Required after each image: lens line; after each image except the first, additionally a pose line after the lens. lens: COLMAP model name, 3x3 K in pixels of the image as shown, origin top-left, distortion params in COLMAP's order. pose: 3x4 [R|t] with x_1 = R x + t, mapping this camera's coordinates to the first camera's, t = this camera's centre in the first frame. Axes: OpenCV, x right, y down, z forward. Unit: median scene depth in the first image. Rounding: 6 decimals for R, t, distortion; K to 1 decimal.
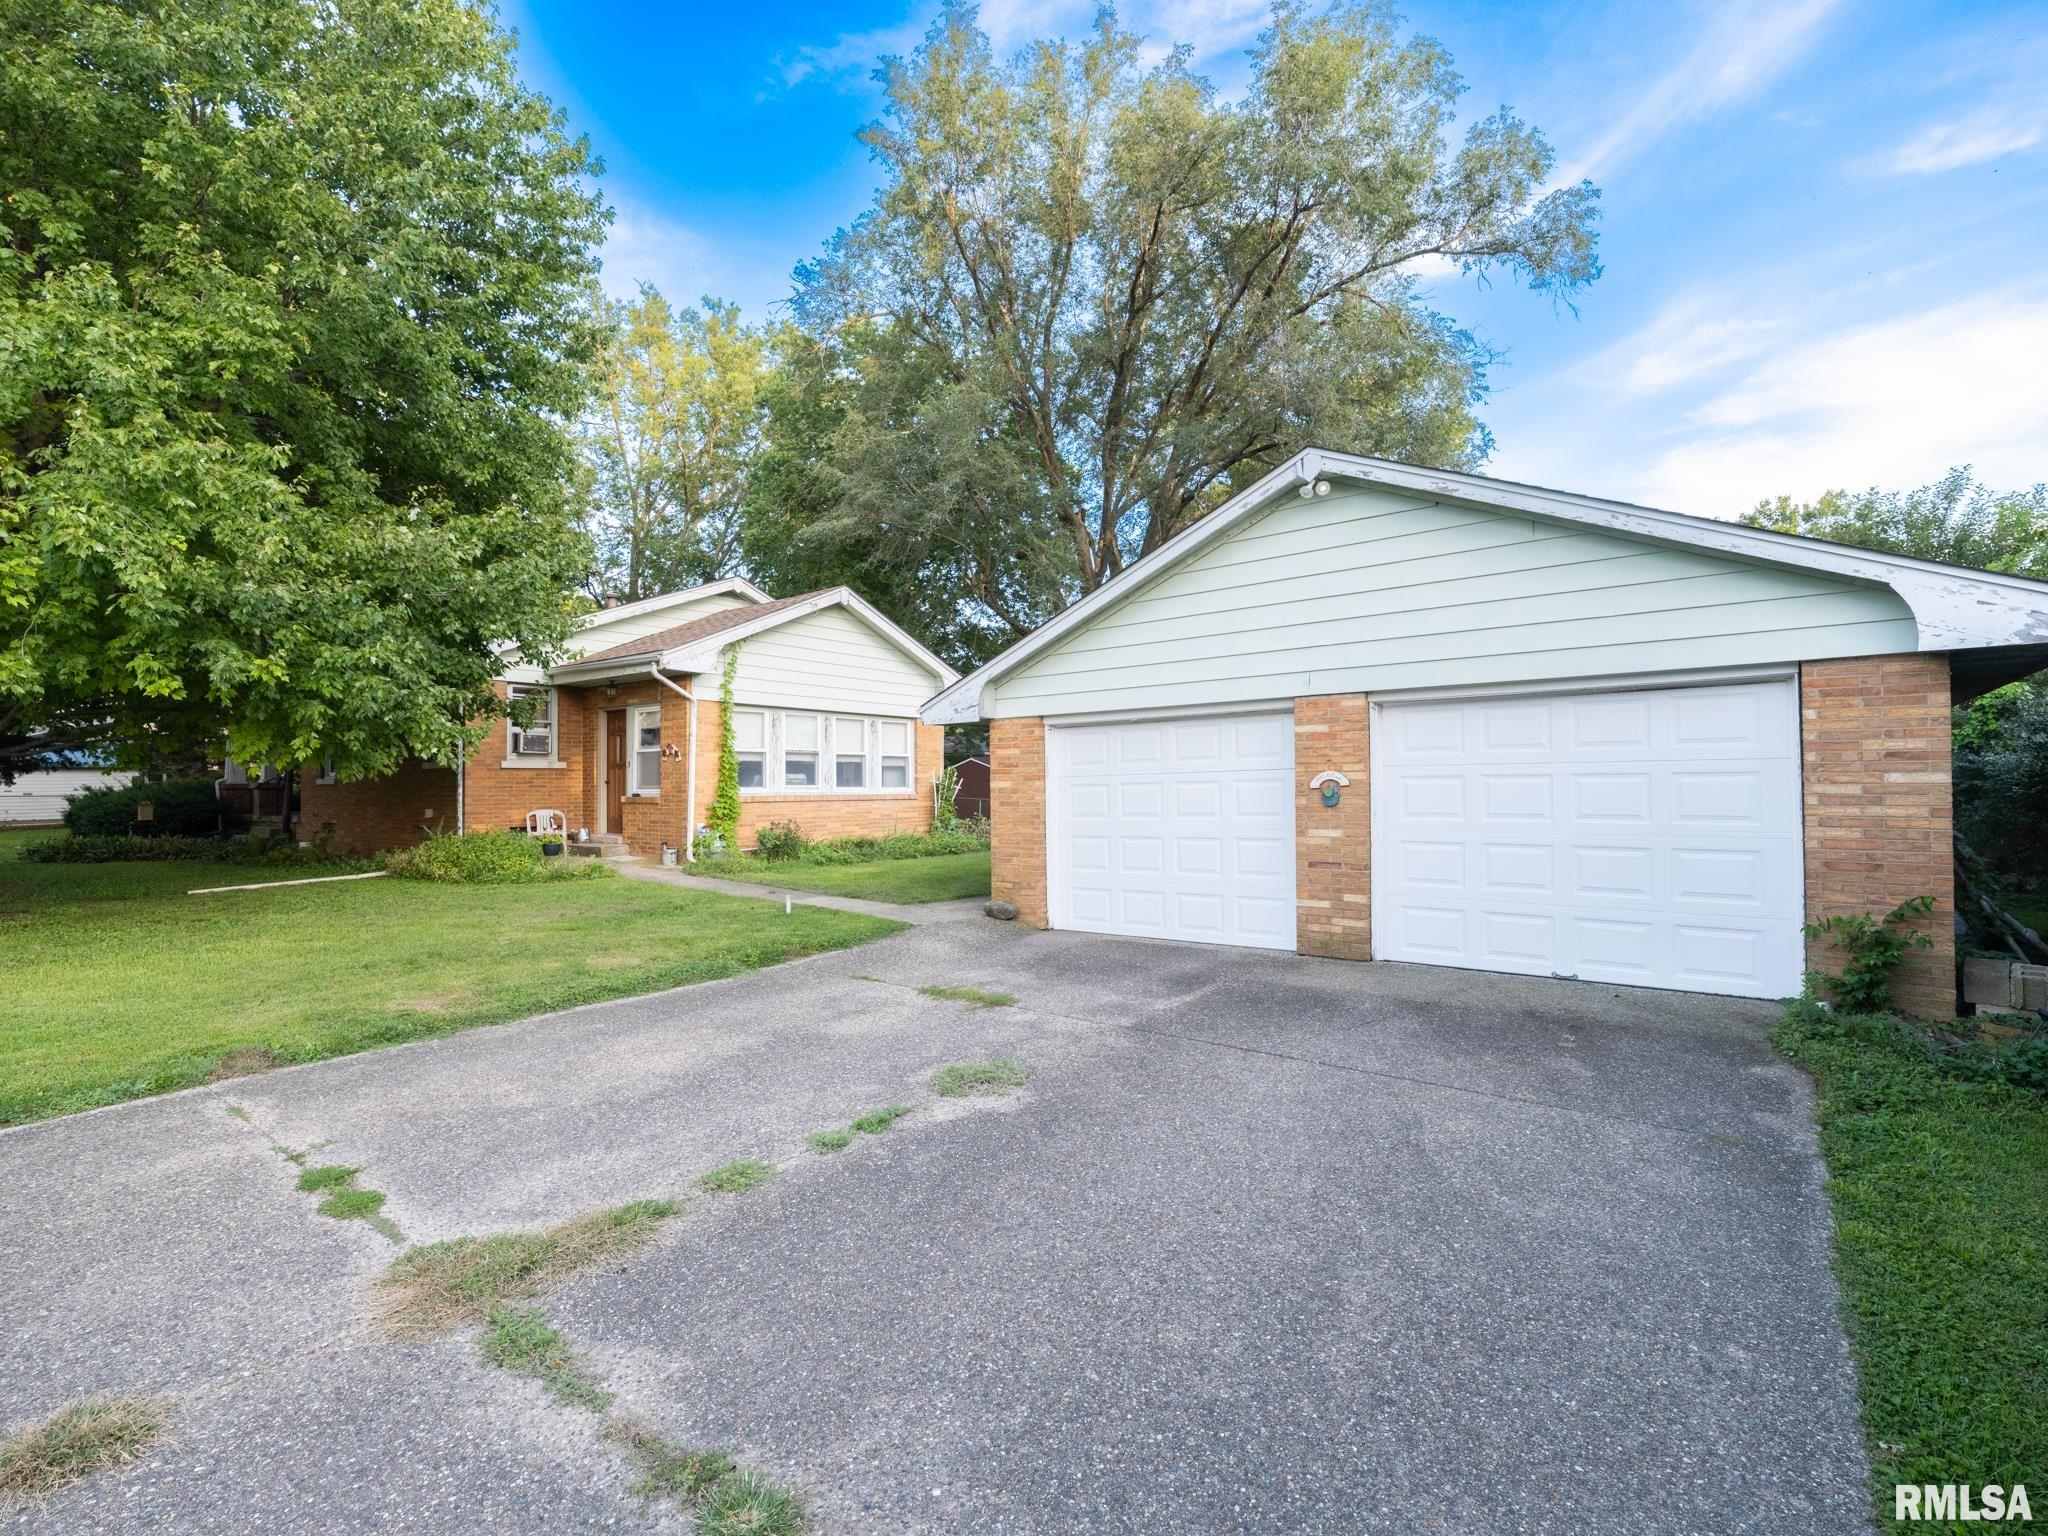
lens RADIAL K [[963.4, 0, 1030.1], [0, 963.4, 761.0], [0, 0, 1]] dist [-0.004869, 0.002499]
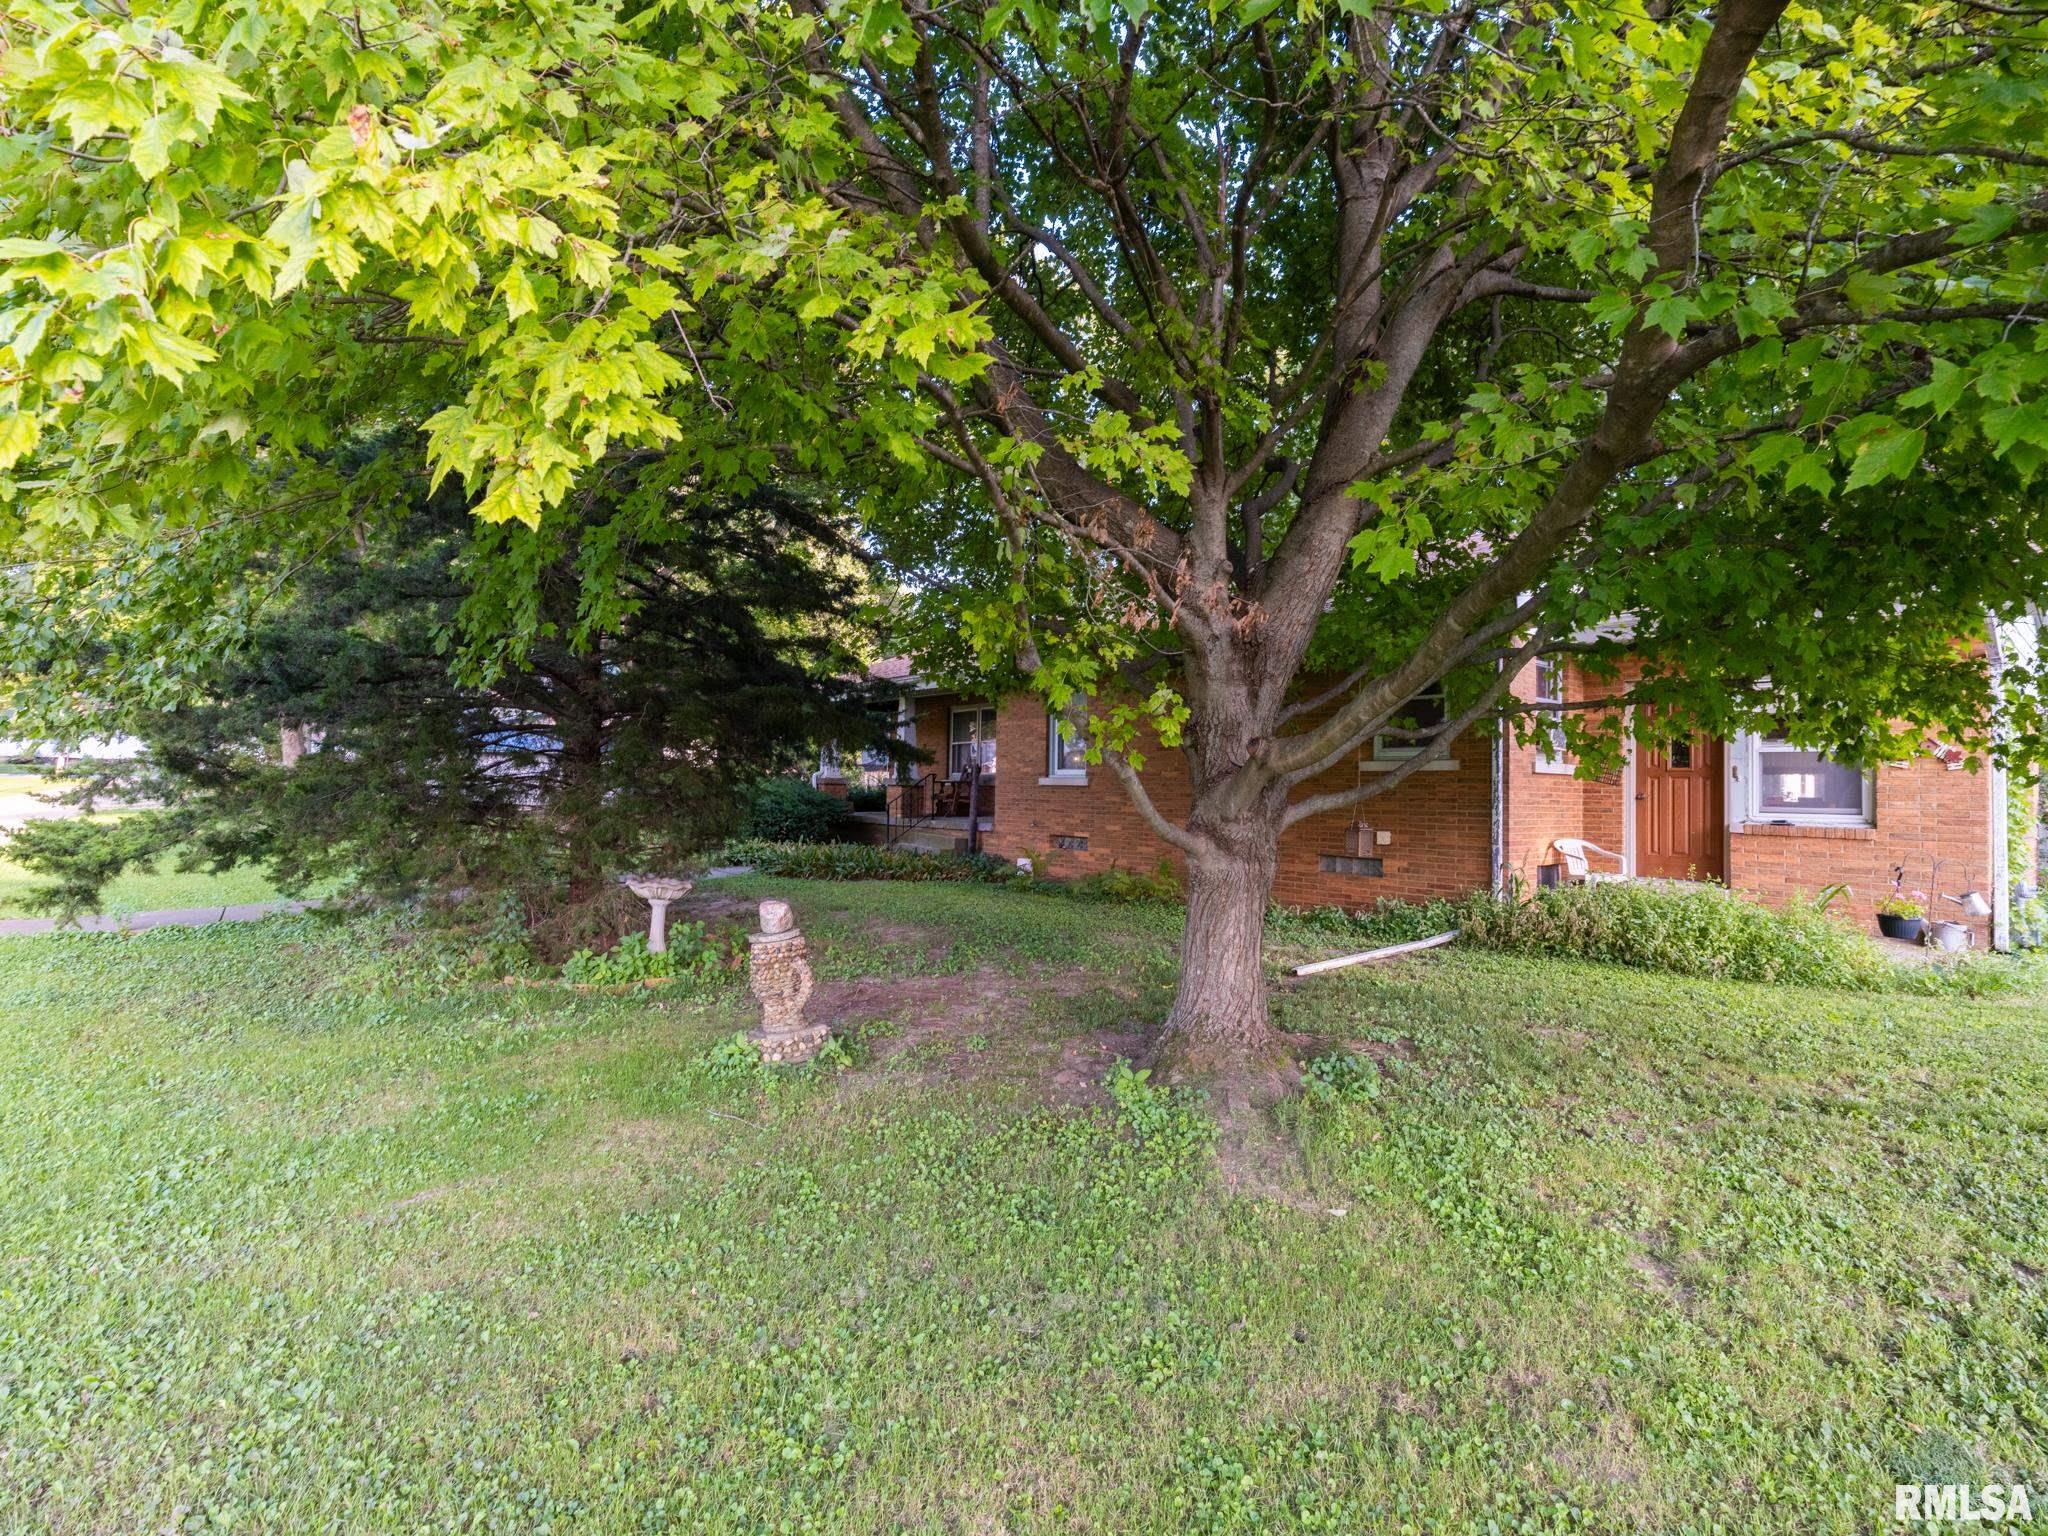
lens RADIAL K [[963.4, 0, 1023.2], [0, 963.4, 765.4], [0, 0, 1]] dist [-0.004869, 0.002499]
pose [[0.978208, 0.025574, -0.206044, -0.745600], [-0.026308, 0.999654, -0.000823, 0.012236], [0.205952, 0.006226, 0.978542, 0.298978]]
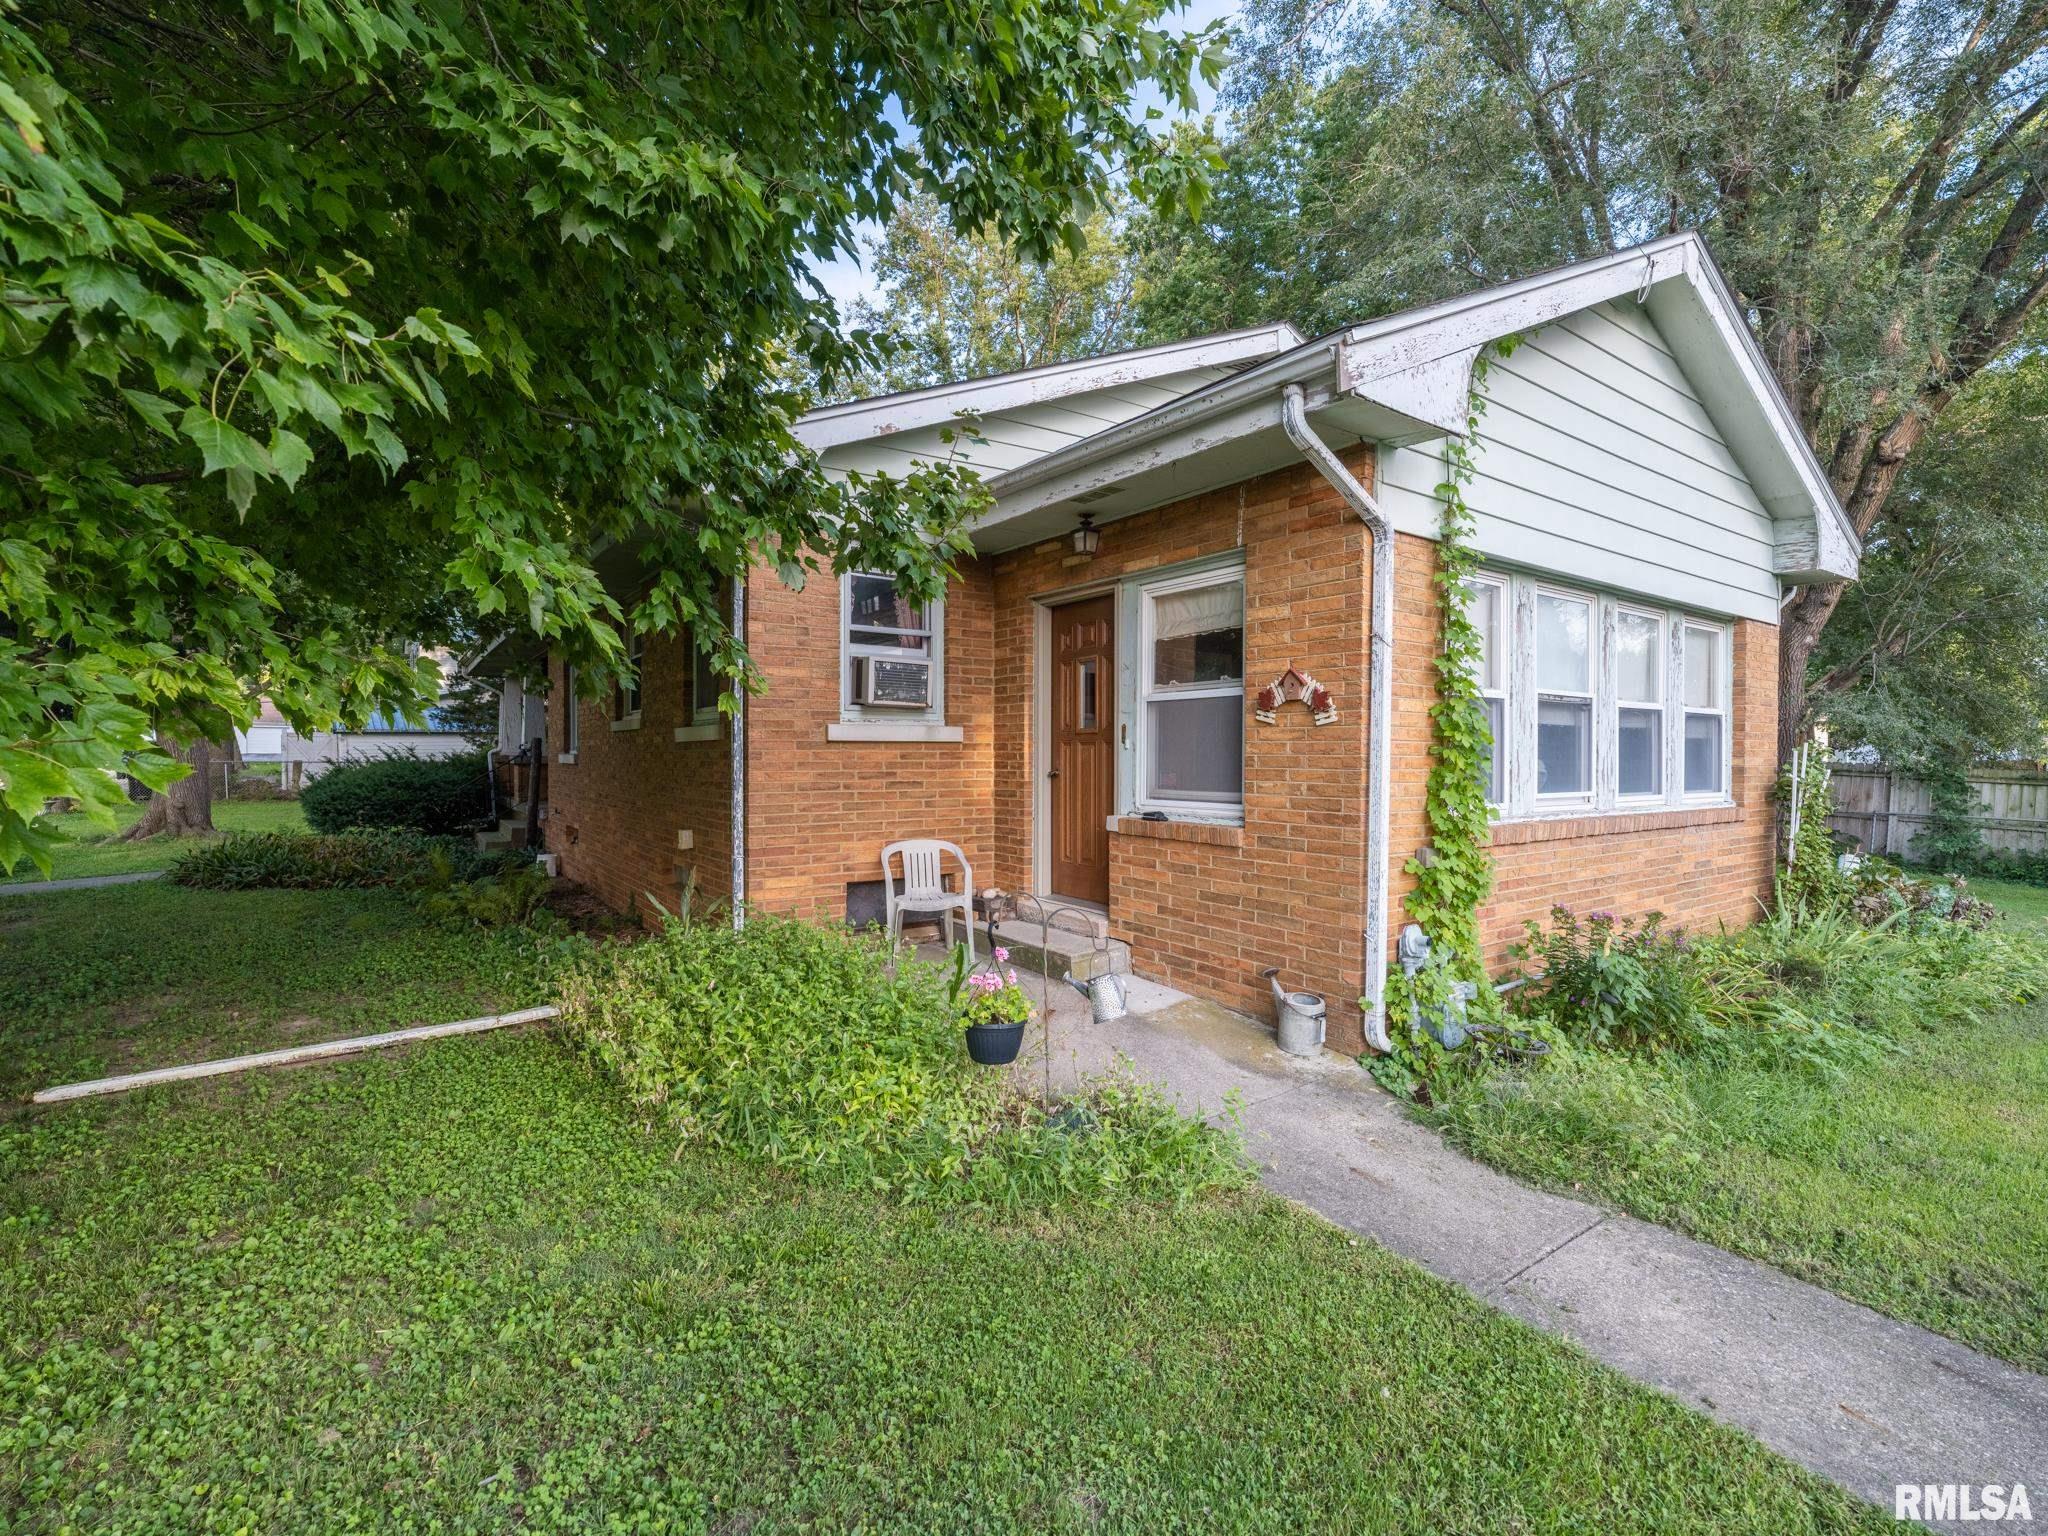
lens RADIAL K [[963.4, 0, 1019.7], [0, 963.4, 767.6], [0, 0, 1]] dist [-0.004869, 0.002499]
pose [[0.955389, 0.014365, -0.295001, -0.344424], [-0.002408, 0.999162, 0.040856, 0.001732], [0.295341, -0.038323, 0.954623, 0.620713]]
